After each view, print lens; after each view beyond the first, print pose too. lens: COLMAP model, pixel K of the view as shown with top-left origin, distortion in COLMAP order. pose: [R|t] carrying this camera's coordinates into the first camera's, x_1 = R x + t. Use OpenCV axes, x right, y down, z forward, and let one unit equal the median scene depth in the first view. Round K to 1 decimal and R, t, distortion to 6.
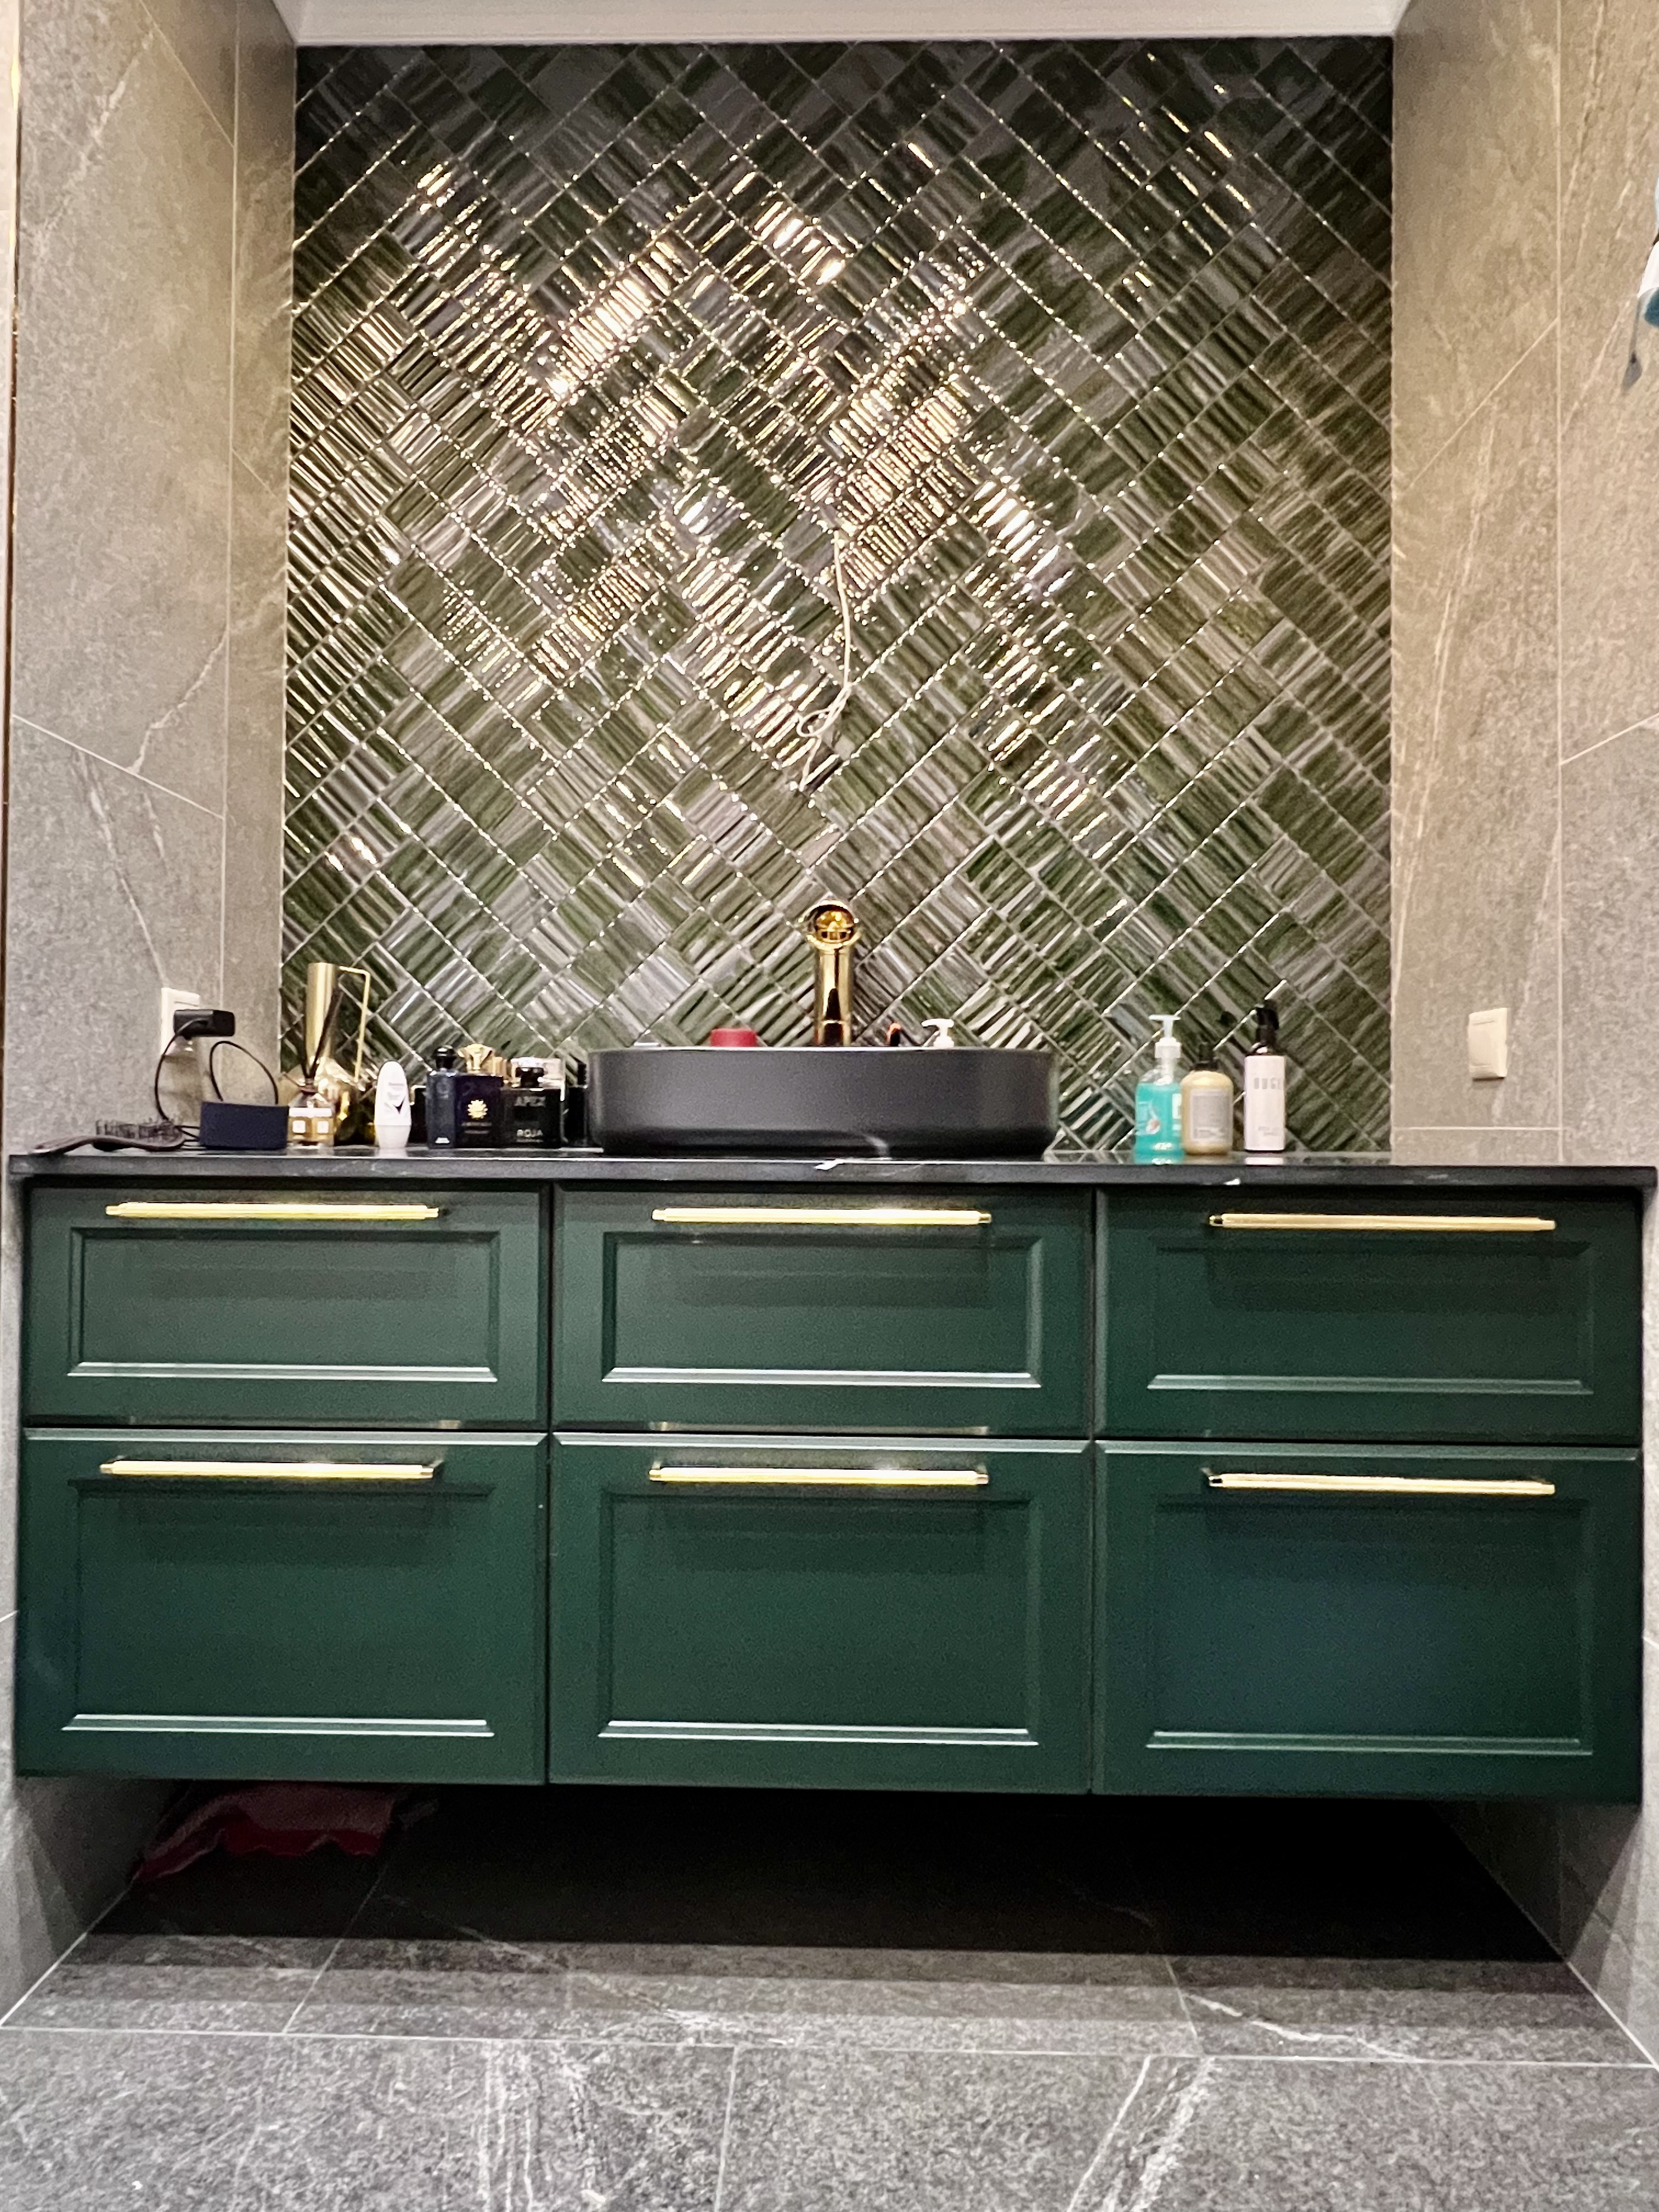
lens RADIAL K [[1309.2, 0, 830.0], [0, 1309.2, 1107.9], [0, 0, 1]] dist [0.005581, -0.003424]
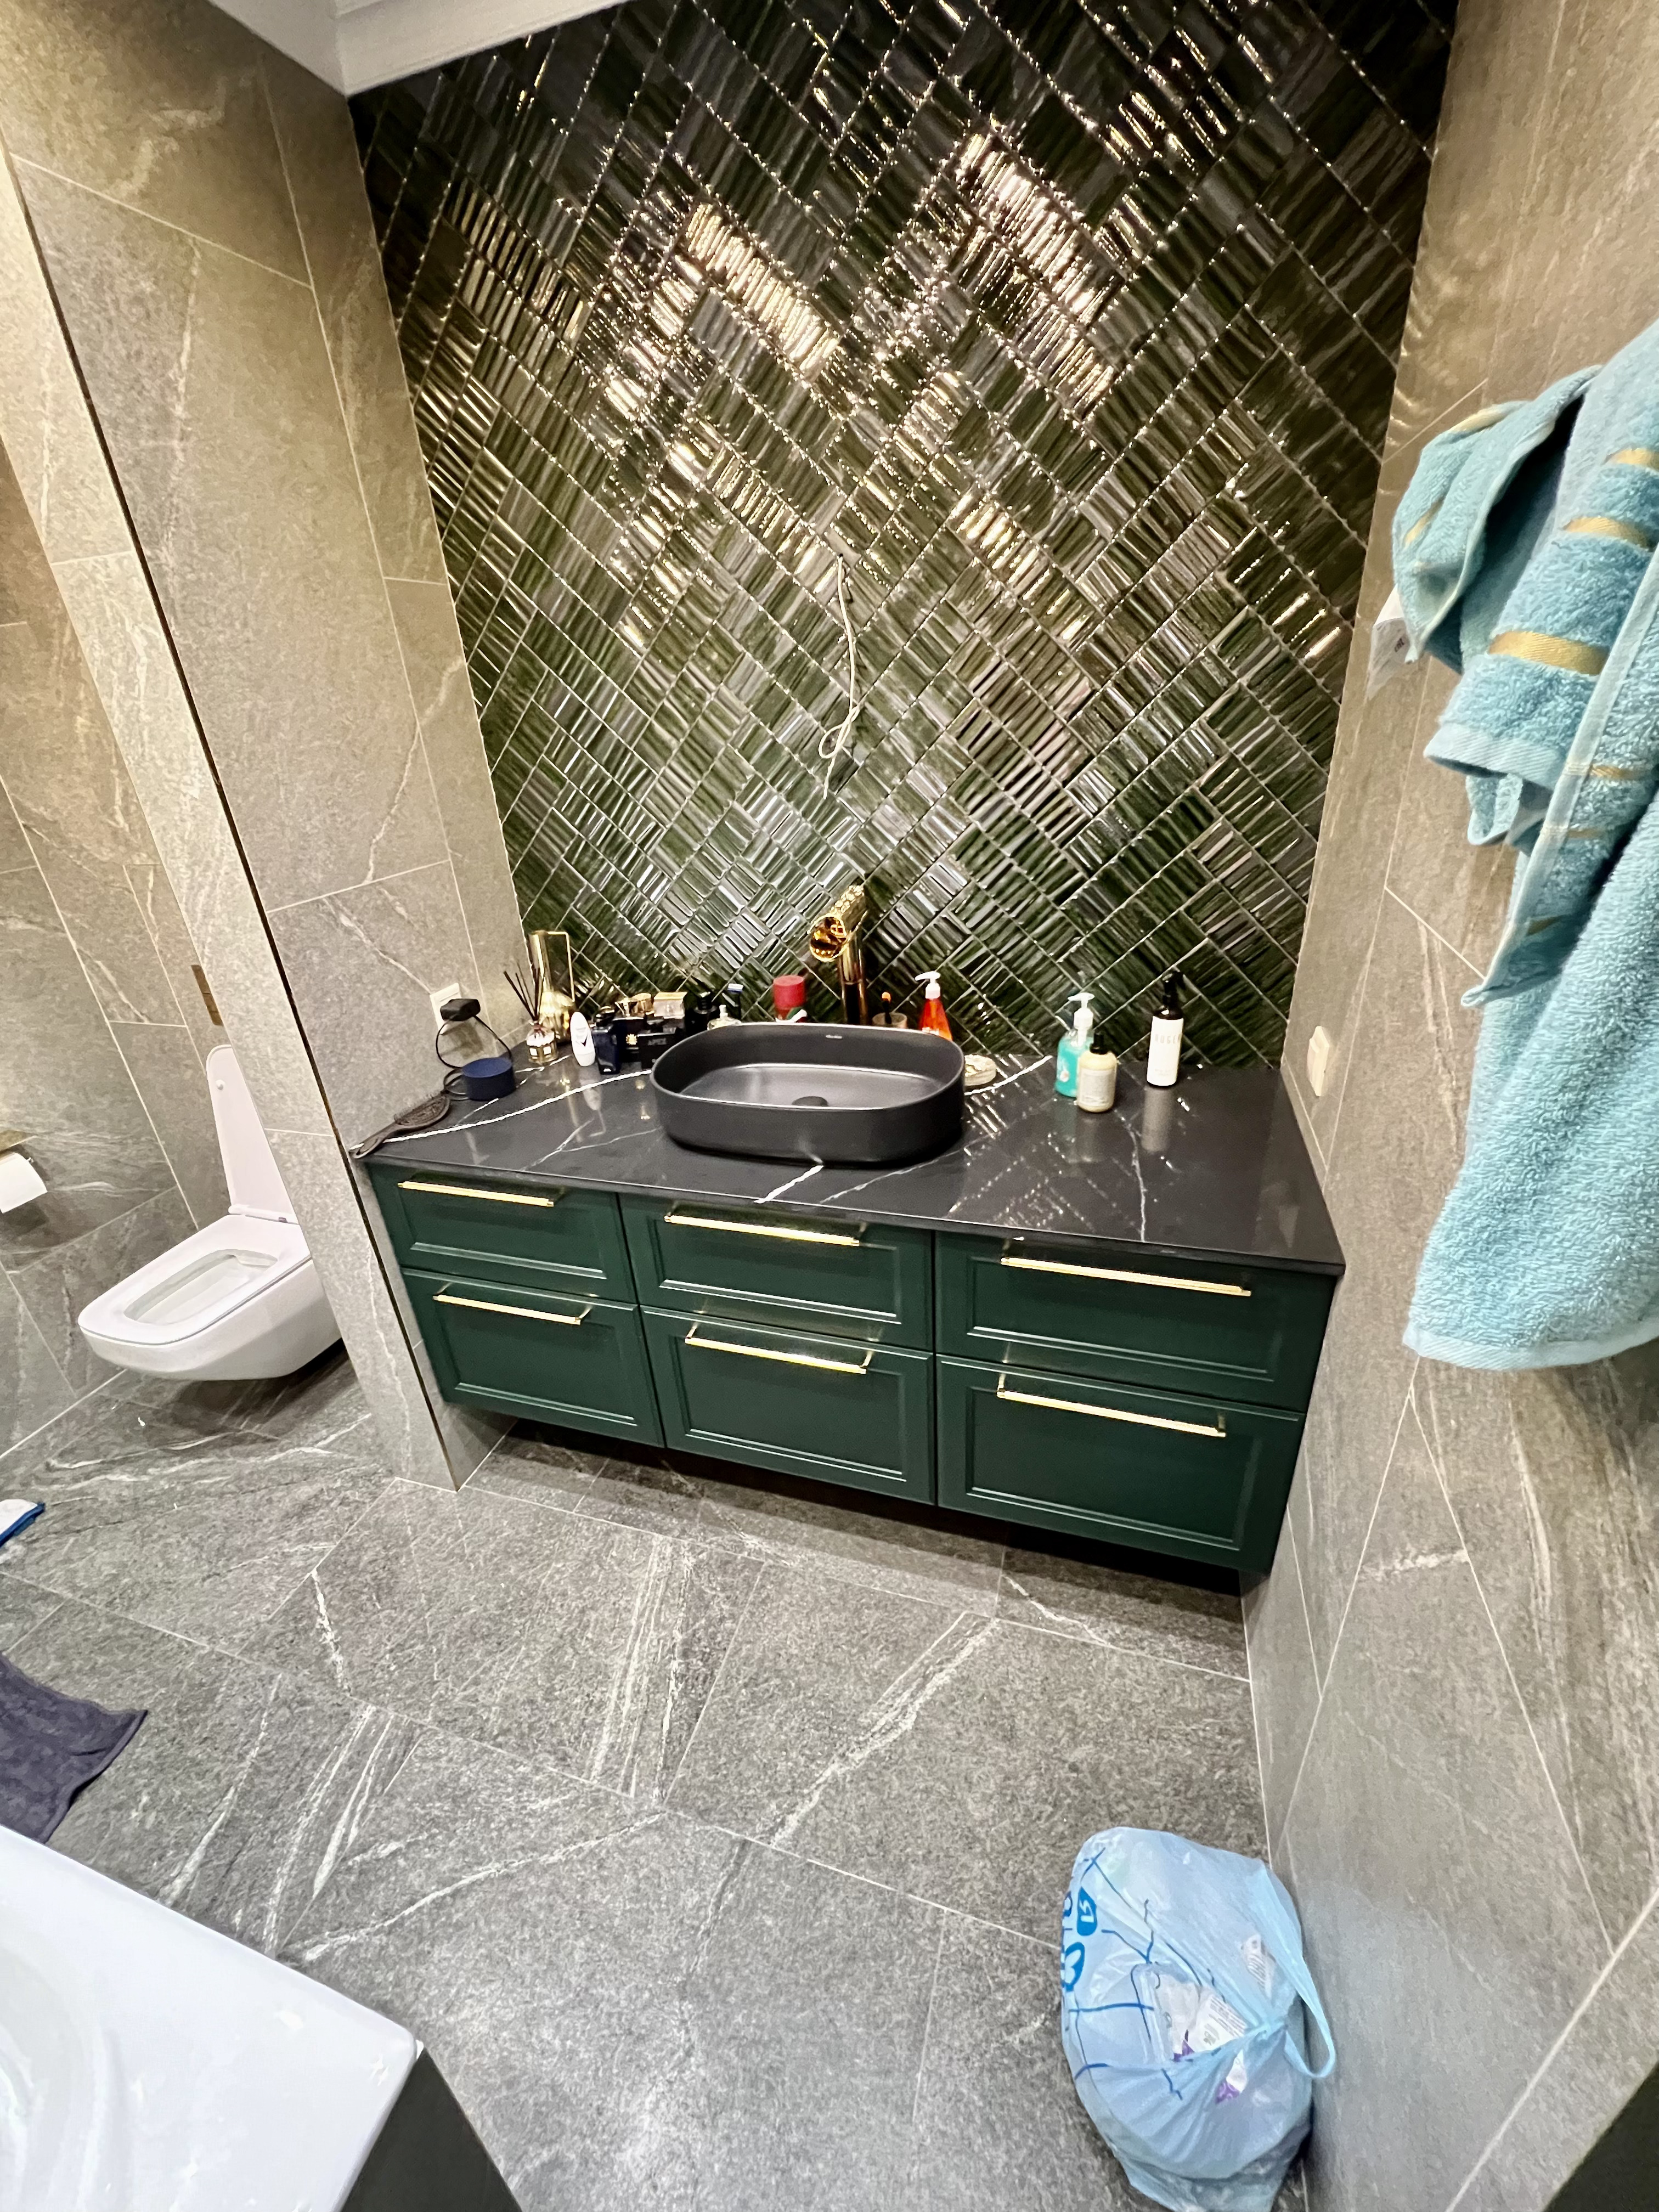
lens RADIAL K [[882.5, 0, 830.2], [0, 882.5, 1105.4], [0, 0, 1]] dist [0.004158, 0.000091]
pose [[0.956602, 0.060303, -0.285090, 0.251459], [0.072921, 0.897686, 0.434560, -0.346163], [0.282127, -0.436490, 0.854331, 0.106841]]
